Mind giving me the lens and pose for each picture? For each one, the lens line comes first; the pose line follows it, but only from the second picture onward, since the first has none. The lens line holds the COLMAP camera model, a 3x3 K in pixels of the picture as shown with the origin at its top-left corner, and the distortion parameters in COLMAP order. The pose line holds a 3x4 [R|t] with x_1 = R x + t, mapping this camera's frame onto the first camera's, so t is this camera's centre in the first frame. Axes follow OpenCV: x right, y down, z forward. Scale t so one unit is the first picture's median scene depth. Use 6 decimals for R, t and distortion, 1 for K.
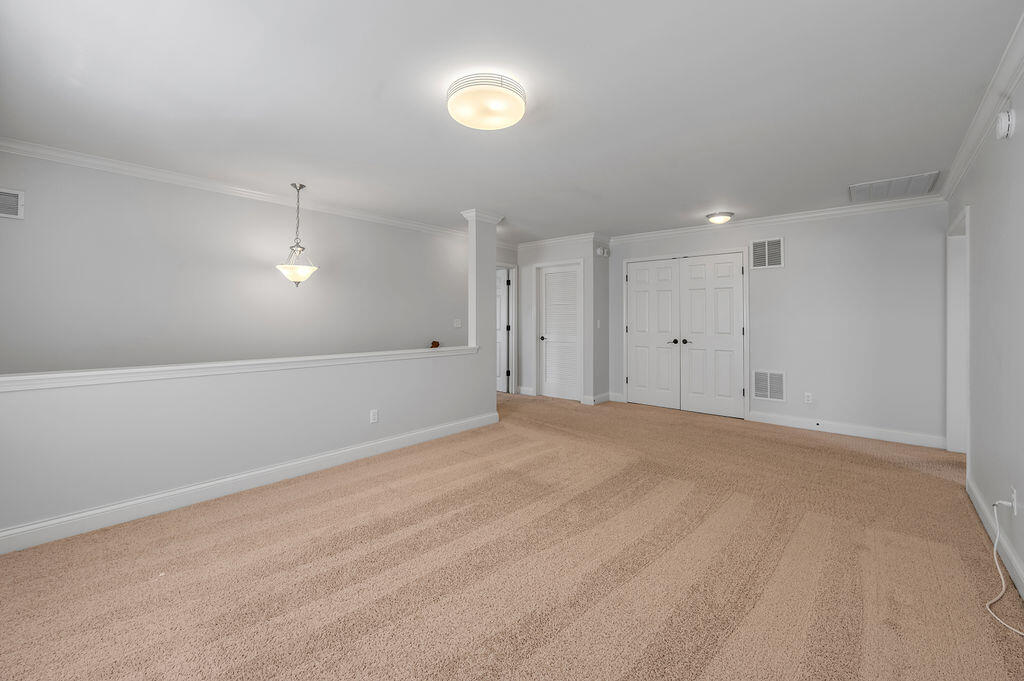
lens RADIAL K [[418.2, 0, 508.1], [0, 418.2, 317.6], [0, 0, 1]] dist [0.003339, -0.000076]
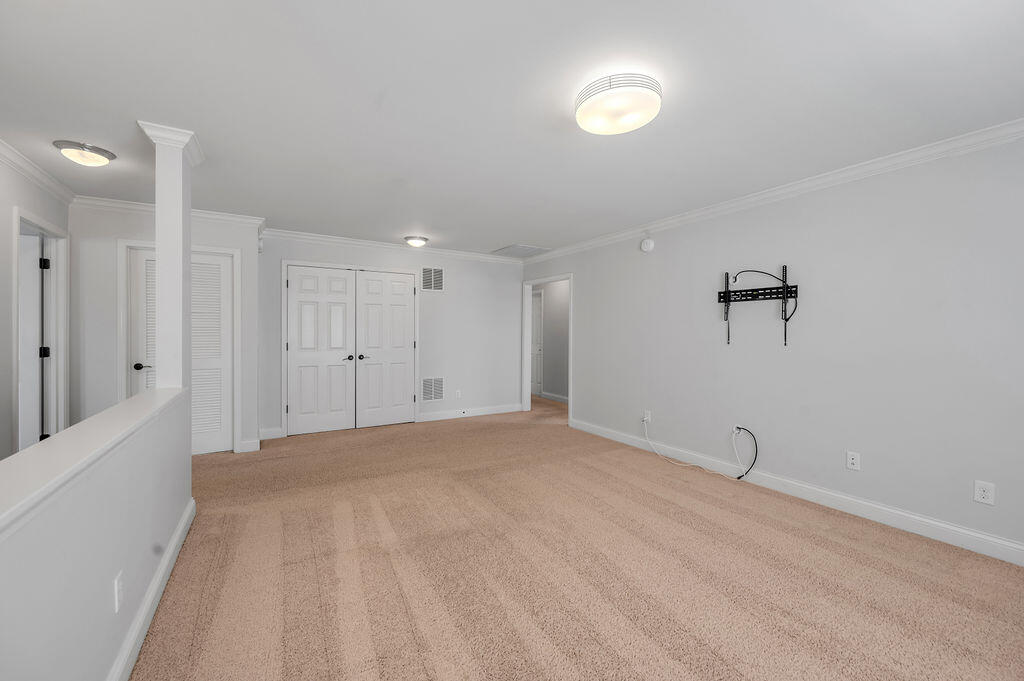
lens RADIAL K [[418.2, 0, 517.2], [0, 418.2, 333.4], [0, 0, 1]] dist [0.003339, -0.000076]
pose [[0.287989, -0.001889, 0.957632, -0.450462], [-0.003621, 0.999989, 0.003061, -0.002353], [-0.957627, -0.004350, 0.287979, 0.415984]]
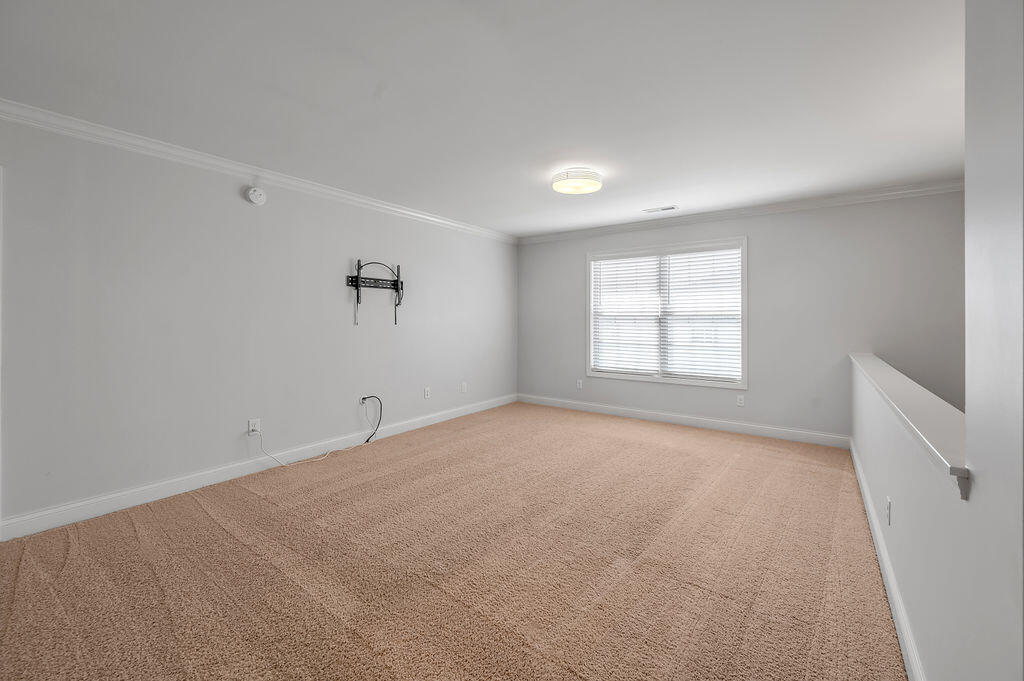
lens RADIAL K [[418.2, 0, 515.4], [0, 418.2, 316.5], [0, 0, 1]] dist [0.003339, -0.000076]
pose [[-0.994833, -0.002935, -0.101478, 0.144566], [-0.002214, 0.999972, -0.007218, 0.006401], [0.101496, -0.006956, -0.994812, 1.112034]]
